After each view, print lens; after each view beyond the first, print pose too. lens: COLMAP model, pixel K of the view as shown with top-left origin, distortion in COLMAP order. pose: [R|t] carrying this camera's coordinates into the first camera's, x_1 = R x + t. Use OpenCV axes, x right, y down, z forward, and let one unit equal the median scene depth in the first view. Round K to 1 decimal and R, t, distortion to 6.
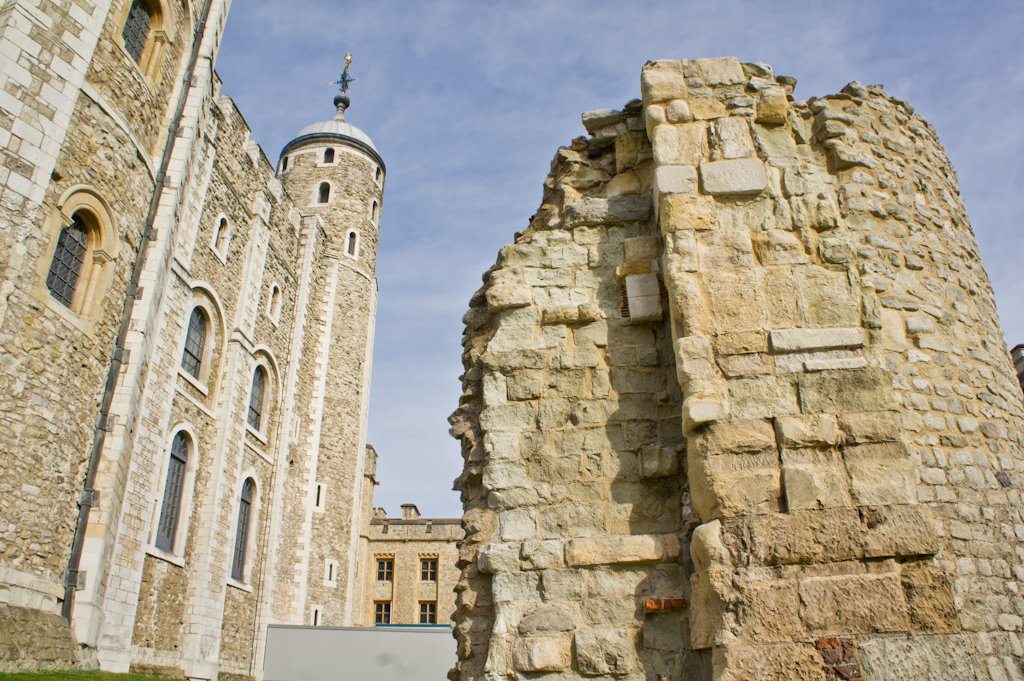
lens RADIAL K [[789.7, 0, 512.1], [0, 789.7, 359.7], [0, 0, 1]] dist [-0.148665, 0.073385]
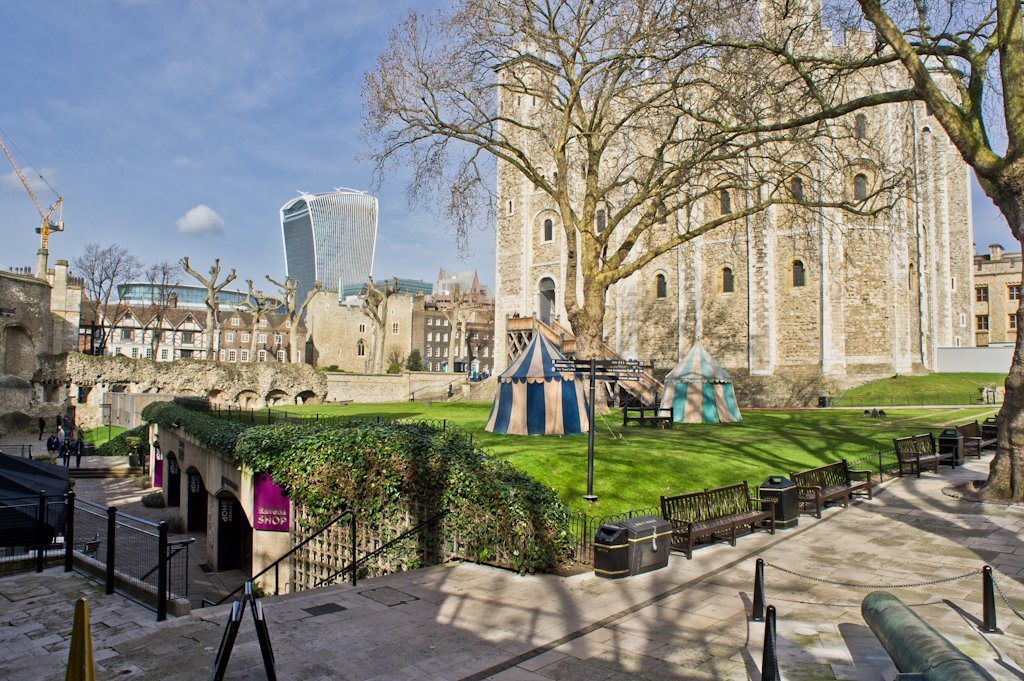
lens RADIAL K [[846.4, 0, 512.0], [0, 846.4, 340.5], [0, 0, 1]] dist [-0.176466, 0.138188]
pose [[0.788479, -0.029035, -0.614376, 0.137067], [0.250813, 0.927238, 0.278068, -0.547039], [0.561600, -0.373344, 0.738390, -1.221604]]
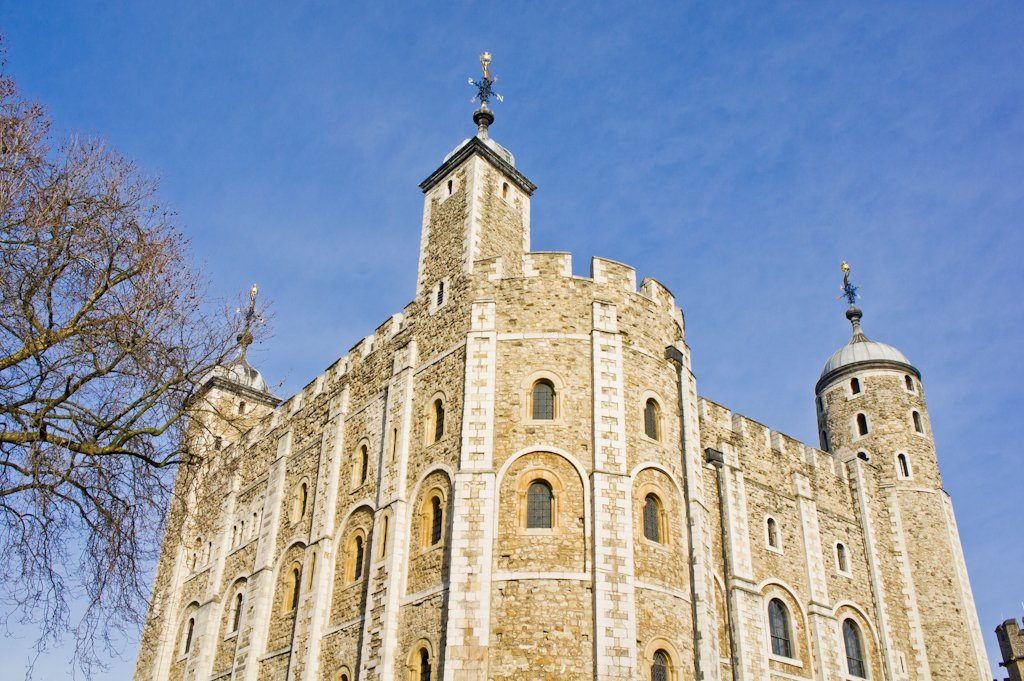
lens RADIAL K [[1007.5, 0, 512.0], [0, 1007.5, 340.5], [0, 0, 1]] dist [0.005331, 0.033868]
pose [[0.696011, -0.356301, -0.623393, 0.383874], [0.278558, 0.934188, -0.222931, -0.169503], [0.661796, -0.018489, 0.749456, -0.419356]]
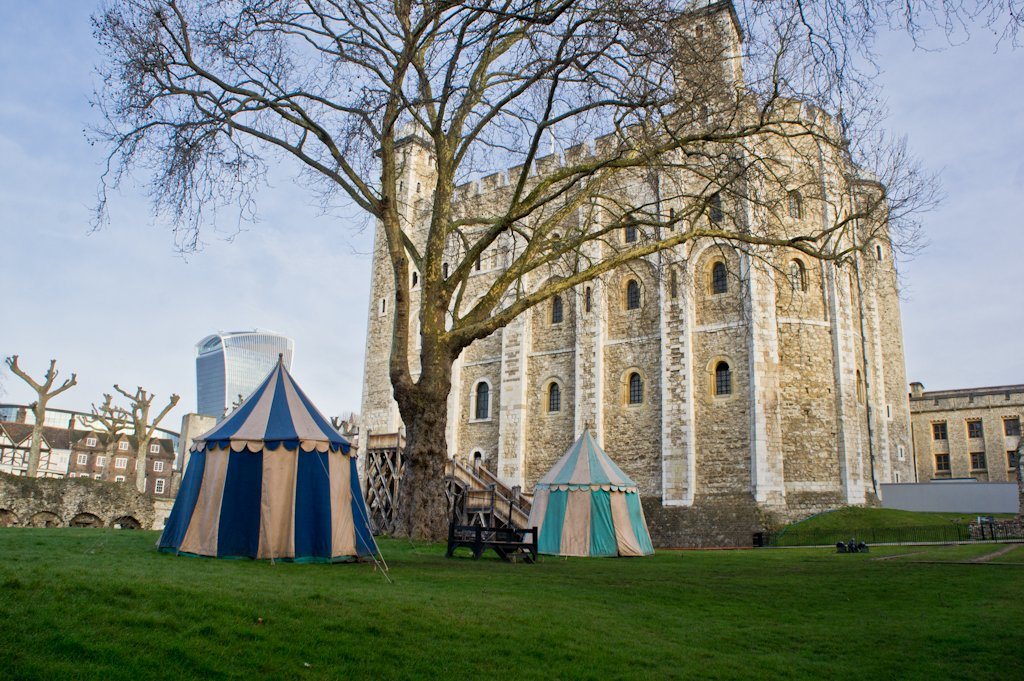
lens RADIAL K [[813.5, 0, 512.0], [0, 813.5, 340.5], [0, 0, 1]] dist [-0.166558, 0.111446]
pose [[0.846302, -0.107665, -0.521710, -0.019215], [0.198468, 0.972580, 0.121237, -0.365652], [0.494352, -0.206146, 0.844464, -0.898378]]
